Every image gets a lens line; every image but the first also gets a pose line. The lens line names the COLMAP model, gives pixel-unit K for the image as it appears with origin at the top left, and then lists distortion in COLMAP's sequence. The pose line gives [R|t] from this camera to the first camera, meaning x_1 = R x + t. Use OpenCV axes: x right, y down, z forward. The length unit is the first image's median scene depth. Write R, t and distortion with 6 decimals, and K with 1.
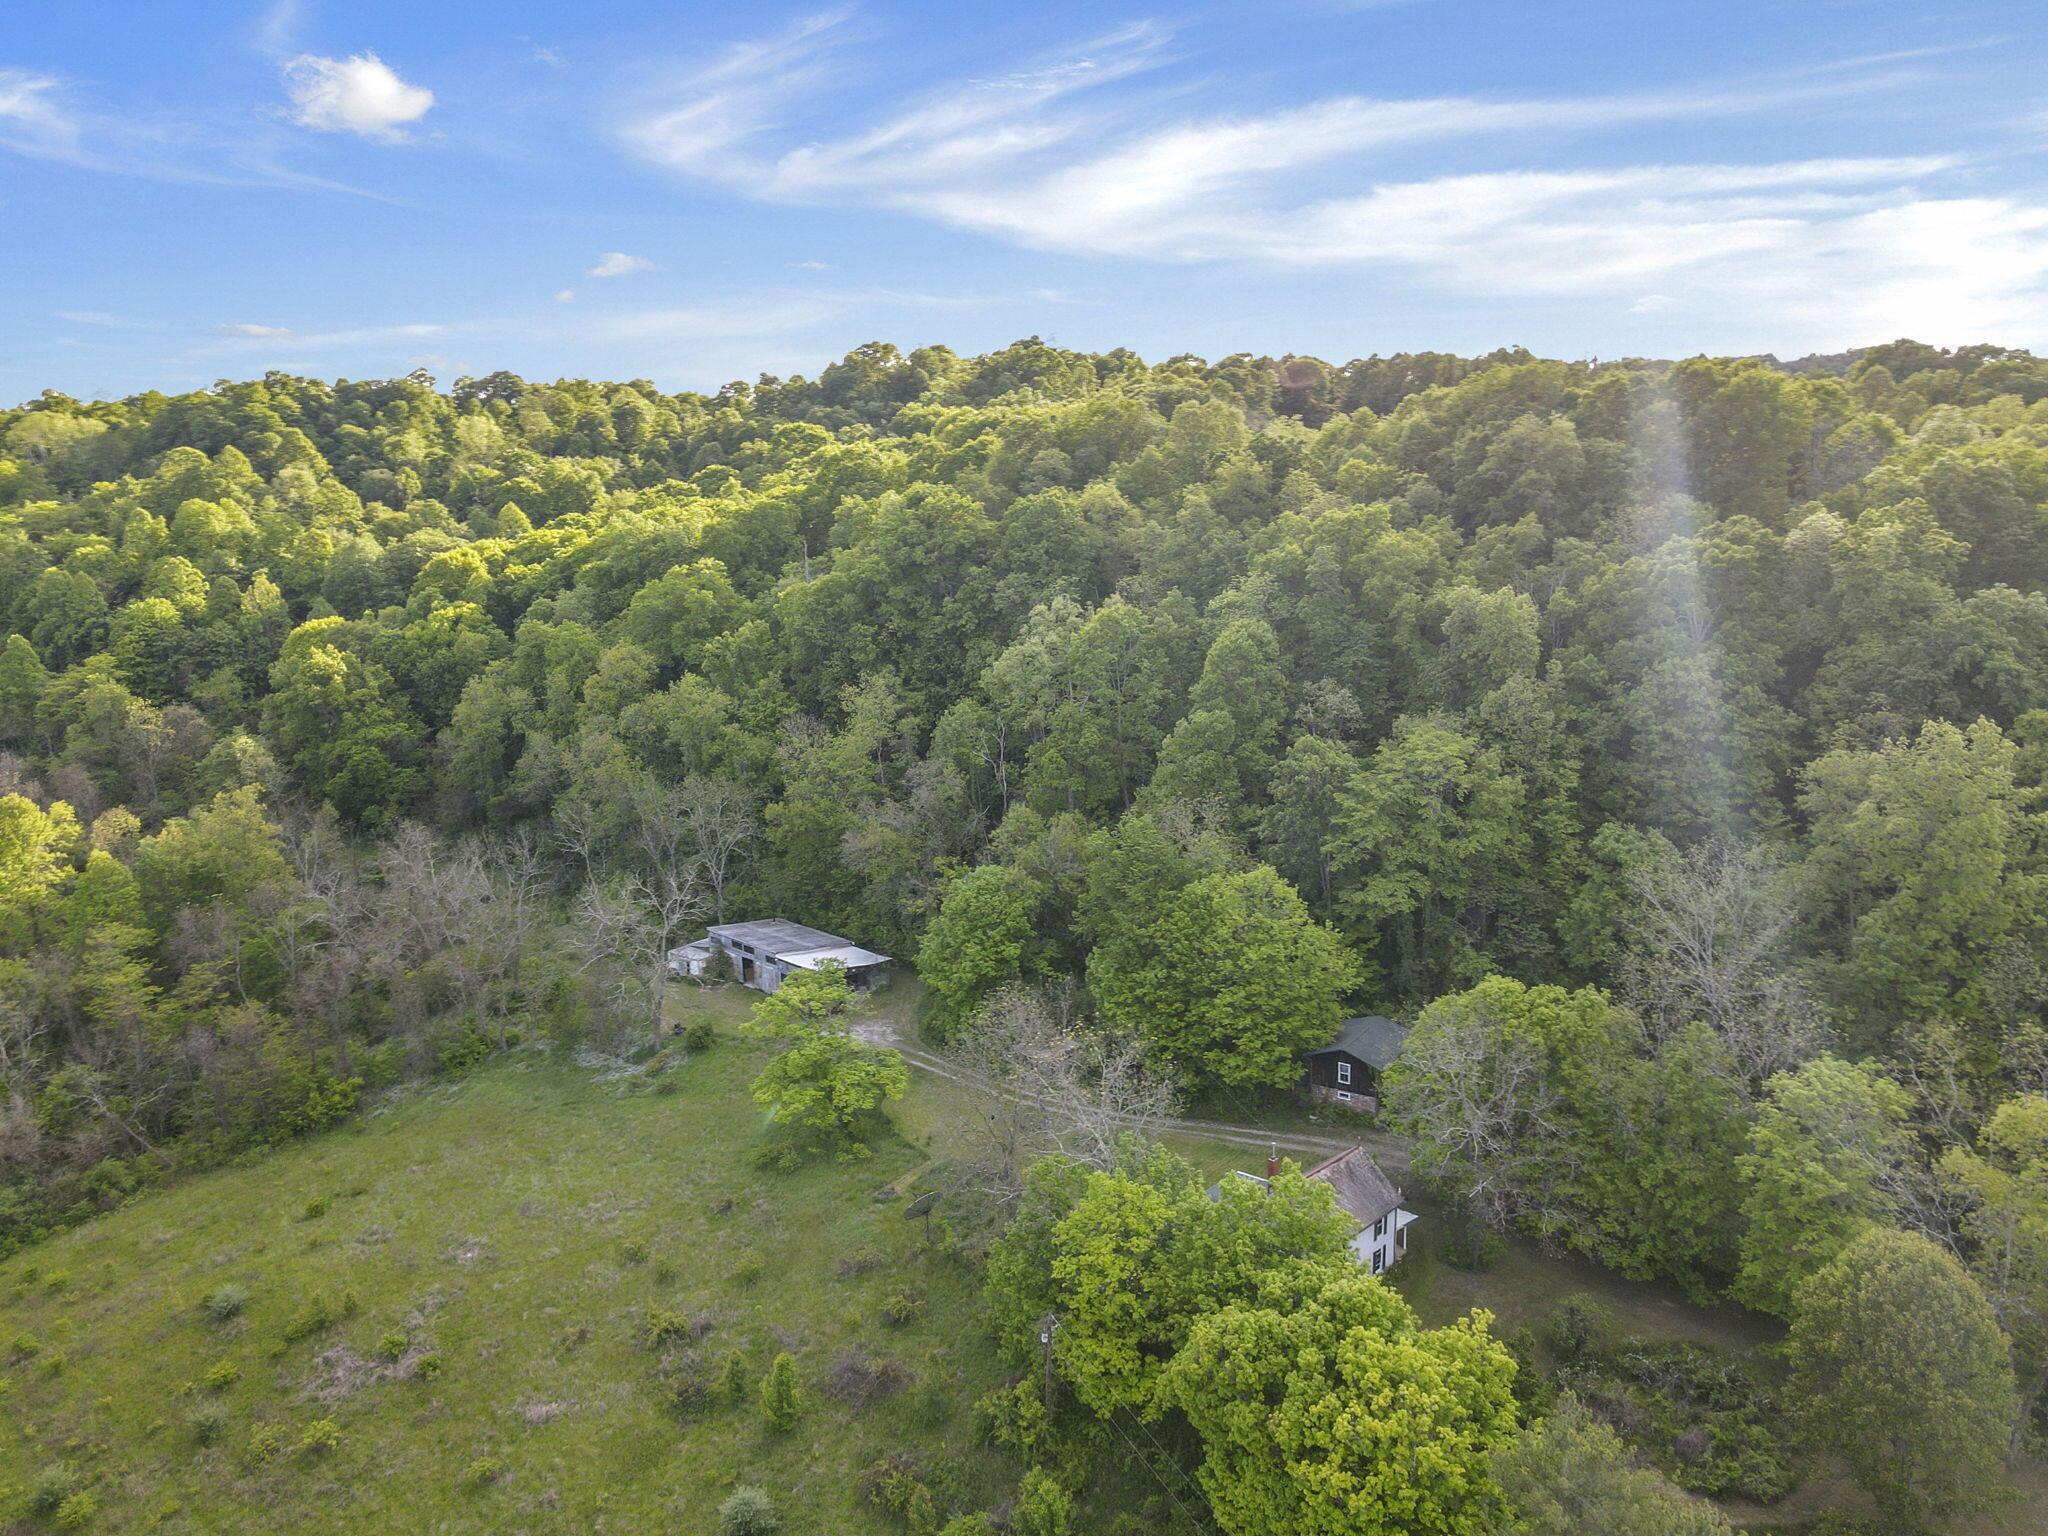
lens RADIAL K [[1516.4, 0, 1024.0], [0, 1516.4, 768.0], [0, 0, 1]] dist [0.015904, 0.002744]
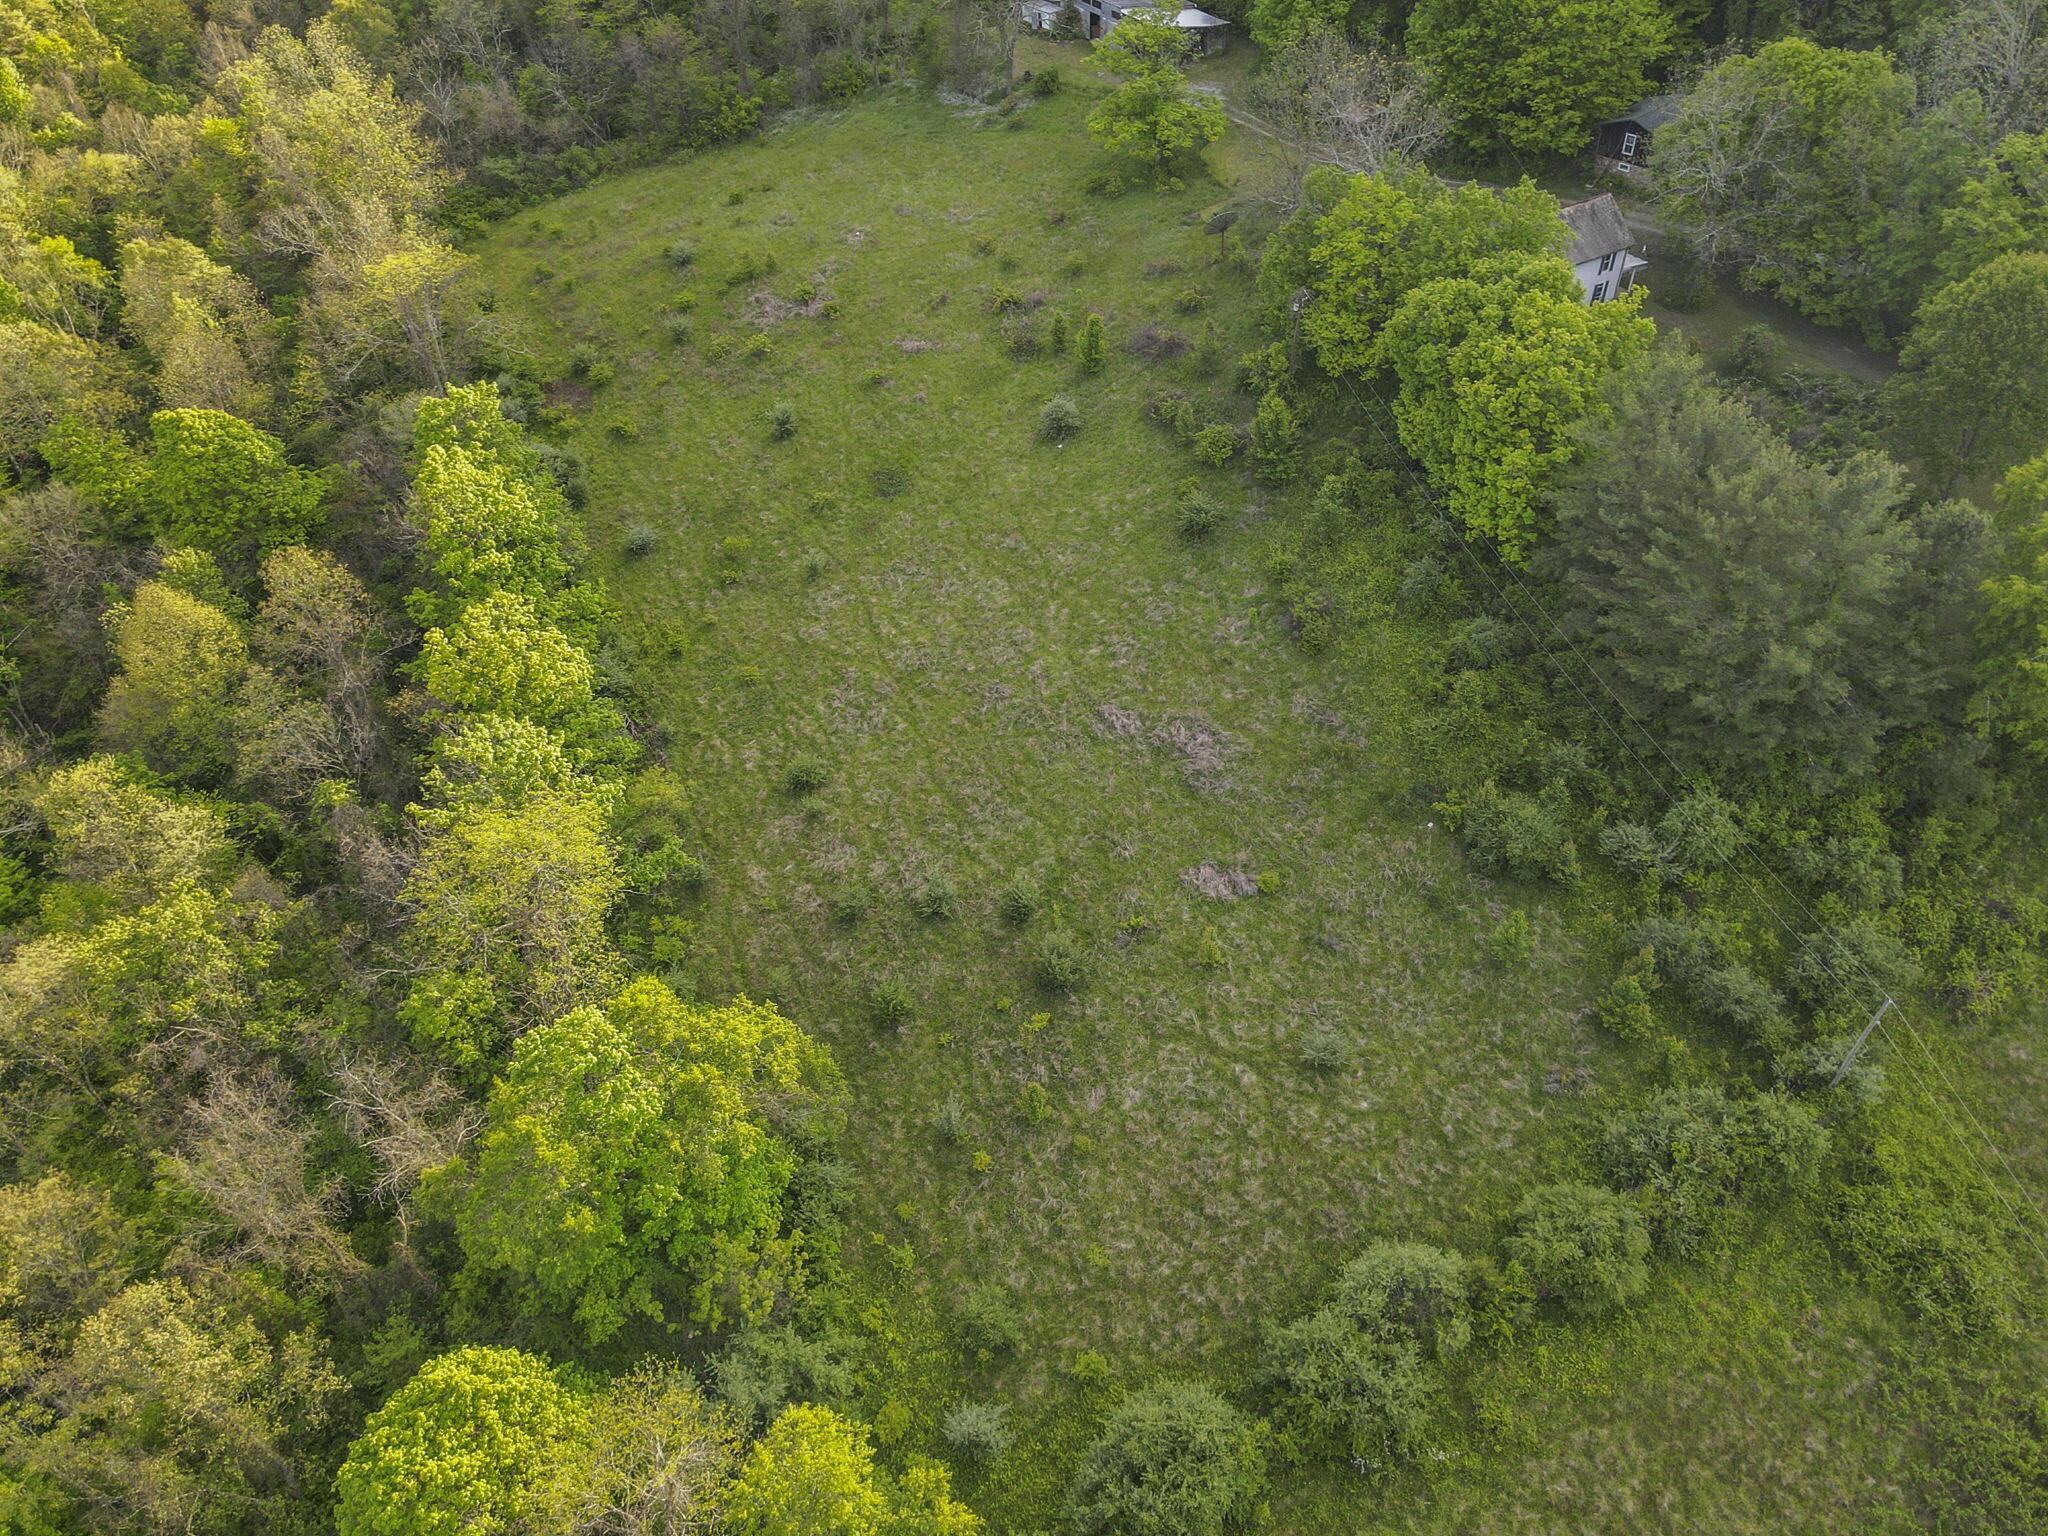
lens RADIAL K [[1516.4, 0, 1024.0], [0, 1516.4, 768.0], [0, 0, 1]] dist [0.015904, 0.002744]
pose [[0.971320, 0.158139, -0.177564, 0.062866], [-0.045952, 0.857541, 0.512359, 0.051931], [0.233292, -0.489505, 0.840214, -0.244268]]
